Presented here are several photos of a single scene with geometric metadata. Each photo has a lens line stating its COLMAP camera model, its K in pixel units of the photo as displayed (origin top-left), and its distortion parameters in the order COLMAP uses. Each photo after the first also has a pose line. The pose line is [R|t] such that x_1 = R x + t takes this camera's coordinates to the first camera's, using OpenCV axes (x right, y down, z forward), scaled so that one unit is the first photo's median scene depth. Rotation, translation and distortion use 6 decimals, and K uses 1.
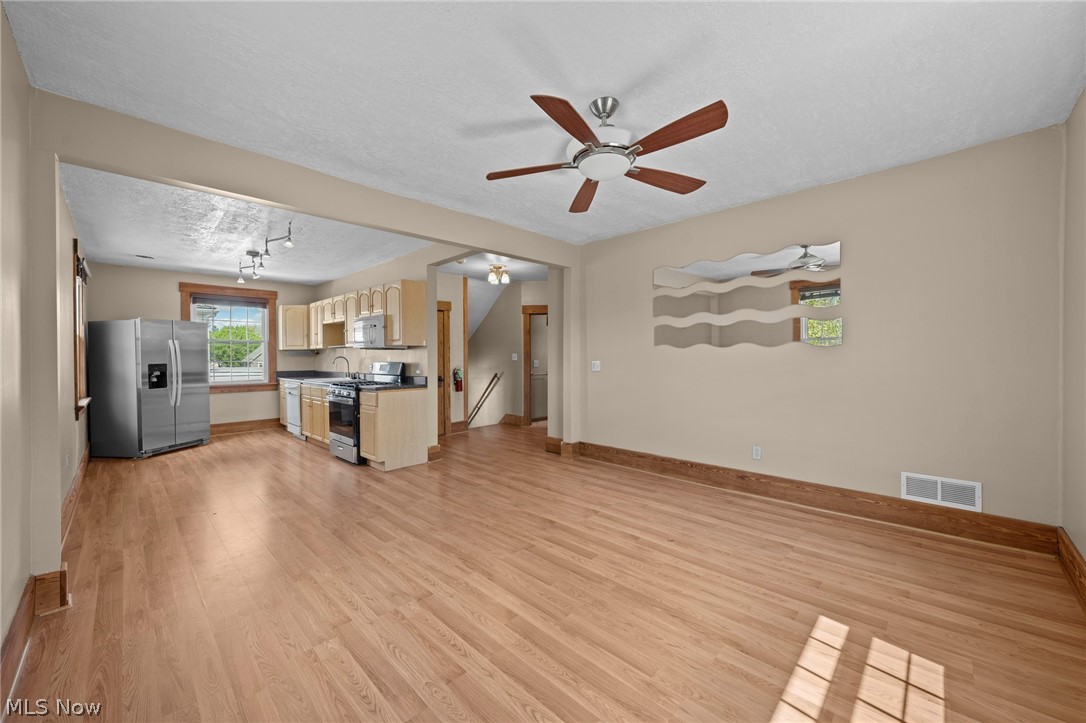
lens RADIAL K [[413.8, 0, 547.6], [0, 413.8, 358.0], [0, 0, 1]] dist [-0.000545, 0.000121]
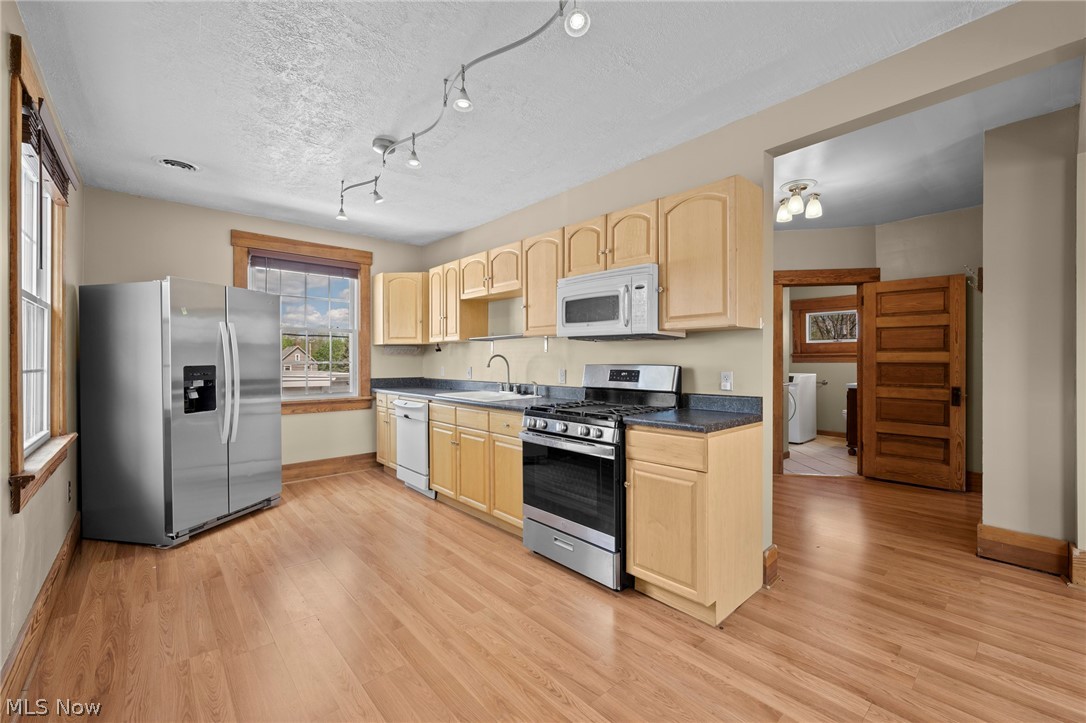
lens RADIAL K [[446.3, 0, 546.4], [0, 446.3, 358.8], [0, 0, 1]] dist [0.000041, -0.000540]
pose [[0.997242, 0.003992, -0.074112, -0.456946], [-0.004489, 0.999969, -0.006534, 0.007266], [0.074084, 0.006849, 0.997229, 0.461245]]
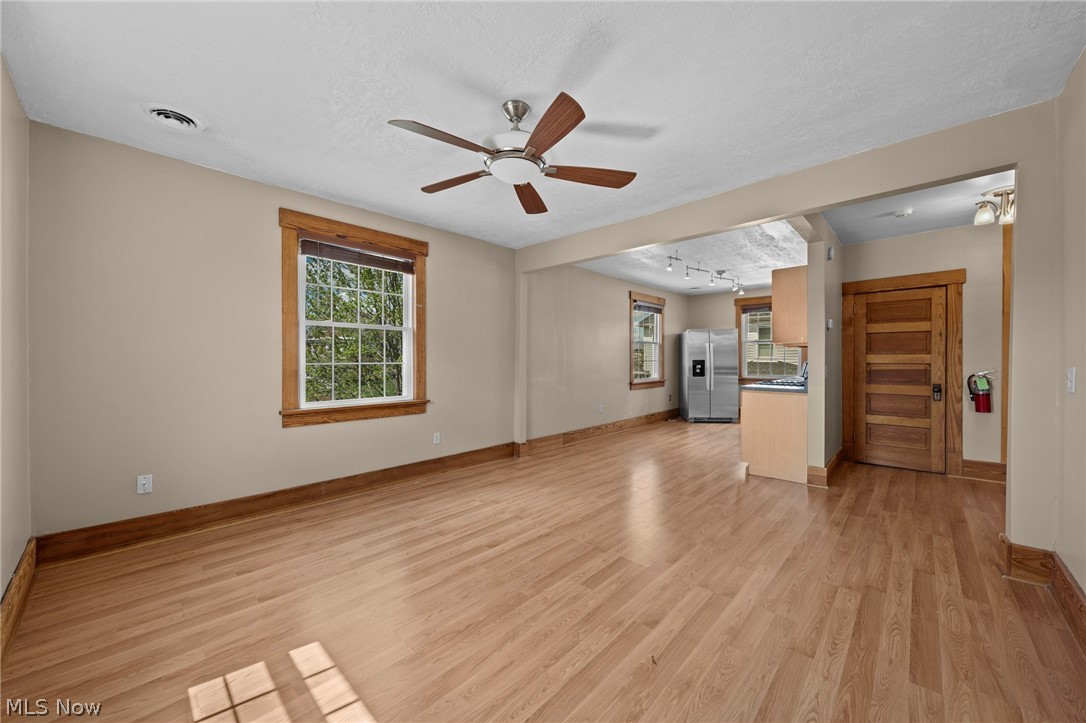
lens RADIAL K [[397.1, 0, 543.0], [0, 397.1, 361.5], [0, 0, 1]] dist [-0.000981, -0.000092]
pose [[0.012504, 0.018523, -0.999750, 0.457023], [-0.001455, 0.999828, 0.018506, -0.005528], [0.999921, 0.001223, 0.012529, 0.433378]]
